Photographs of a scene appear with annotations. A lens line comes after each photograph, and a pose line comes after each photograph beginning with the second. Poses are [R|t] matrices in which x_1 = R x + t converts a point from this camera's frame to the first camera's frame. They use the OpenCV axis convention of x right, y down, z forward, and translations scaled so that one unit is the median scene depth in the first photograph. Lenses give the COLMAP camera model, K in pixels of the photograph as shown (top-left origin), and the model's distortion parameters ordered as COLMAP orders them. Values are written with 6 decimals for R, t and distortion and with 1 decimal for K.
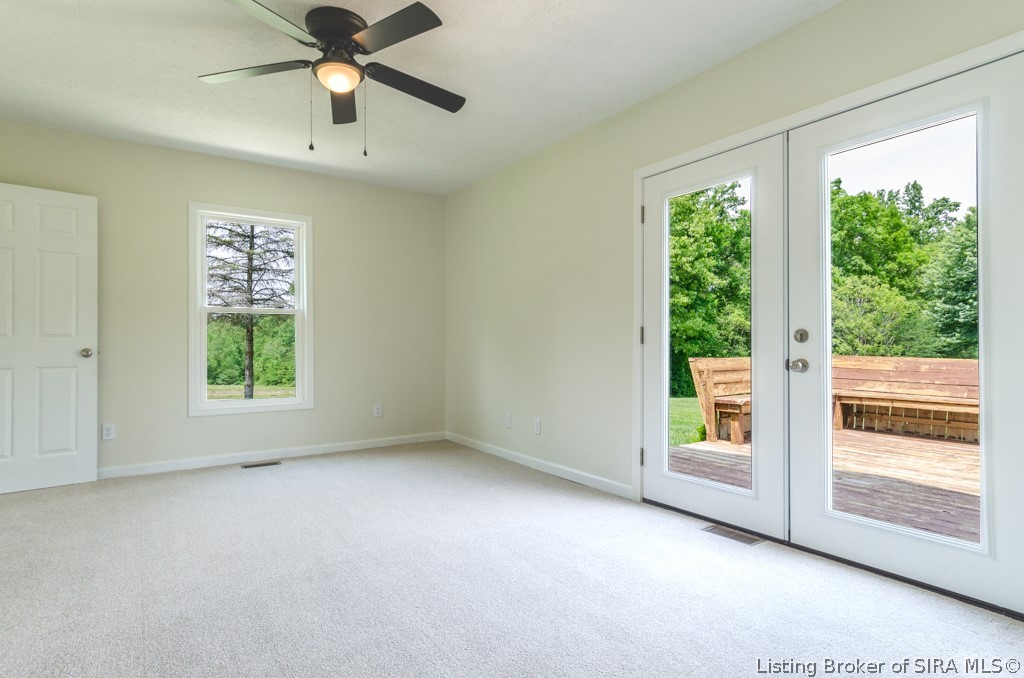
lens RADIAL K [[531.9, 0, 512.0], [0, 531.9, 339.0], [0, 0, 1]] dist [0.001845, 0.000237]
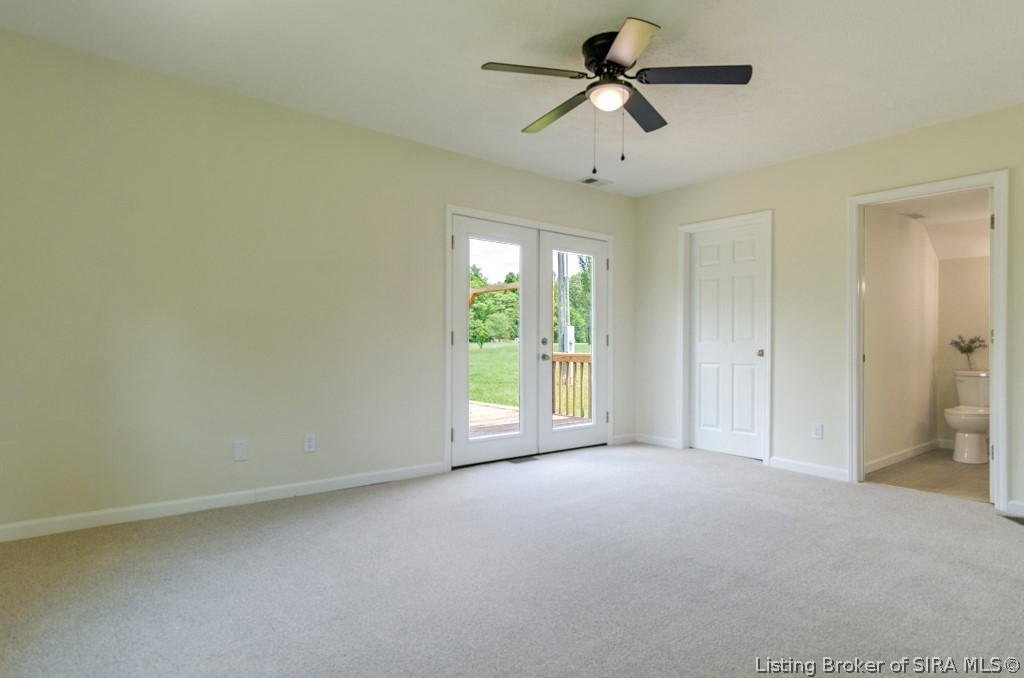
lens RADIAL K [[531.9, 0, 512.0], [0, 531.9, 339.0], [0, 0, 1]] dist [0.001845, 0.000237]
pose [[-0.040543, 0.018154, 0.999013, -1.025917], [-0.013741, 0.999730, -0.018724, 0.016962], [-0.999083, -0.014487, -0.040283, 0.916065]]
